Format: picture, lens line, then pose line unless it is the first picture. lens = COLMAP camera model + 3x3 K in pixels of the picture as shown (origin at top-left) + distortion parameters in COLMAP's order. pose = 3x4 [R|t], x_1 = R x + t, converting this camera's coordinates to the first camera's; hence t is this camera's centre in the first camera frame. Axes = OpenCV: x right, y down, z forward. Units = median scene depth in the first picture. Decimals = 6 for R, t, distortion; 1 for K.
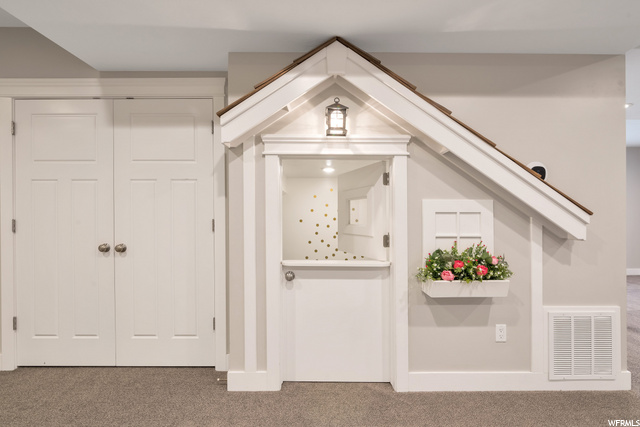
lens RADIAL K [[298.7, 0, 320.0], [0, 298.7, 216.1], [0, 0, 1]] dist [-0.003948, -0.000429]
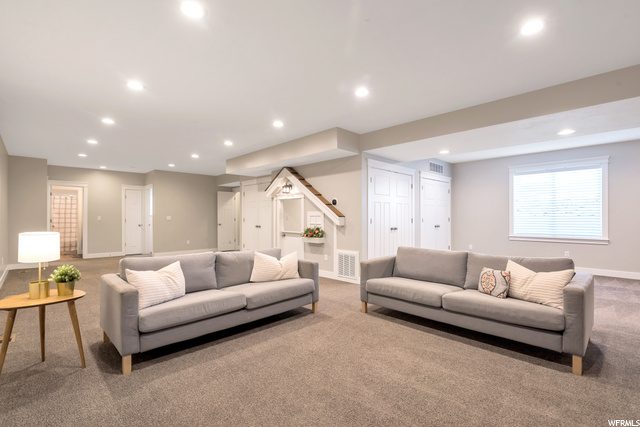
lens RADIAL K [[293.8, 0, 320.0], [0, 293.8, 213.5], [0, 0, 1]] dist [0.000099, -0.000047]
pose [[0.700564, -0.008030, -0.713544, 2.609116], [-0.008390, 0.999775, -0.019489, 0.021044], [0.713540, 0.019639, 0.700339, -1.044266]]
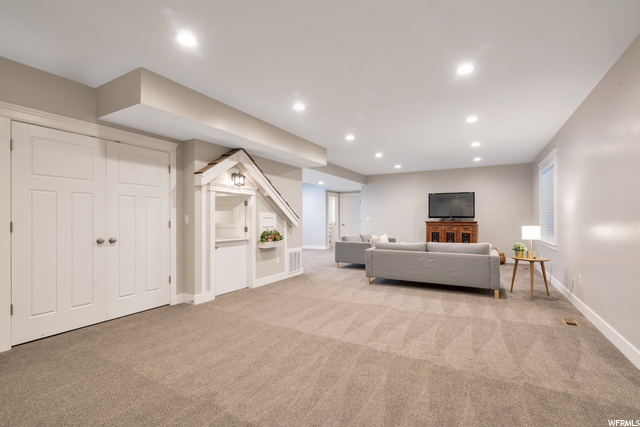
lens RADIAL K [[293.8, 0, 320.0], [0, 293.8, 213.5], [0, 0, 1]] dist [0.000099, -0.000047]
pose [[0.493125, 0.016468, 0.869802, -1.626293], [0.006571, 0.999722, -0.022653, 0.014292], [-0.869933, 0.016886, 0.492880, -0.726277]]
